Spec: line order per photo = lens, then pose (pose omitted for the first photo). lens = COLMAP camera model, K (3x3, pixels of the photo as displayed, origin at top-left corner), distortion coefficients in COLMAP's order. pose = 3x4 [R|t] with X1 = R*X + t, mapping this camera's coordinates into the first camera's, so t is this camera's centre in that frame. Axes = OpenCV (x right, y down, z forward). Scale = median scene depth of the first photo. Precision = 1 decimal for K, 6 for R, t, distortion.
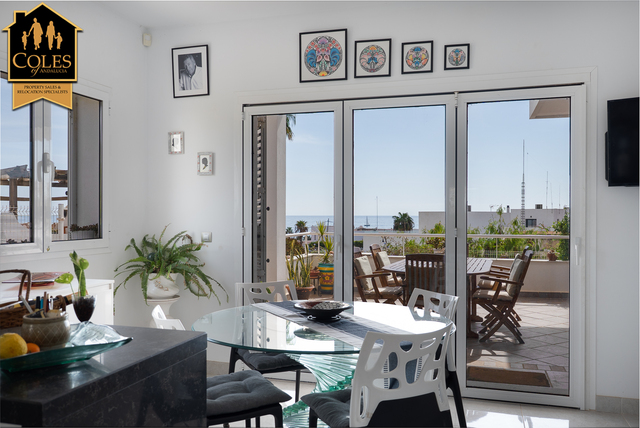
lens RADIAL K [[554.7, 0, 320.0], [0, 554.7, 214.4], [0, 0, 1]] dist [0.009461, 0.002217]
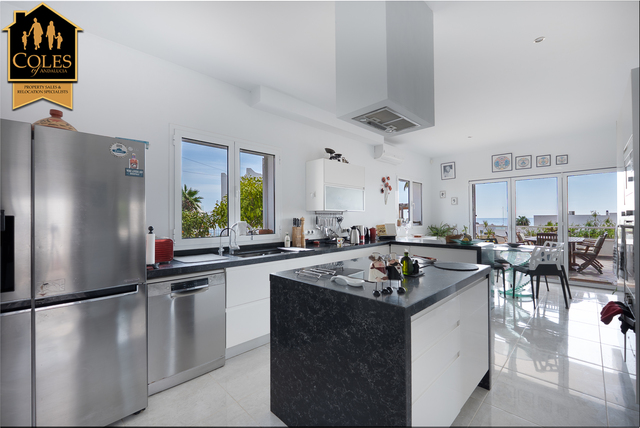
lens RADIAL K [[267.0, 0, 322.2], [0, 267.0, 215.3], [0, 0, 1]] dist [-0.004186, -0.000263]
pose [[0.880240, -0.013402, -0.474340, -0.163310], [0.008535, 0.999887, -0.012412, -0.001894], [0.474452, 0.006877, 0.880254, -0.665282]]
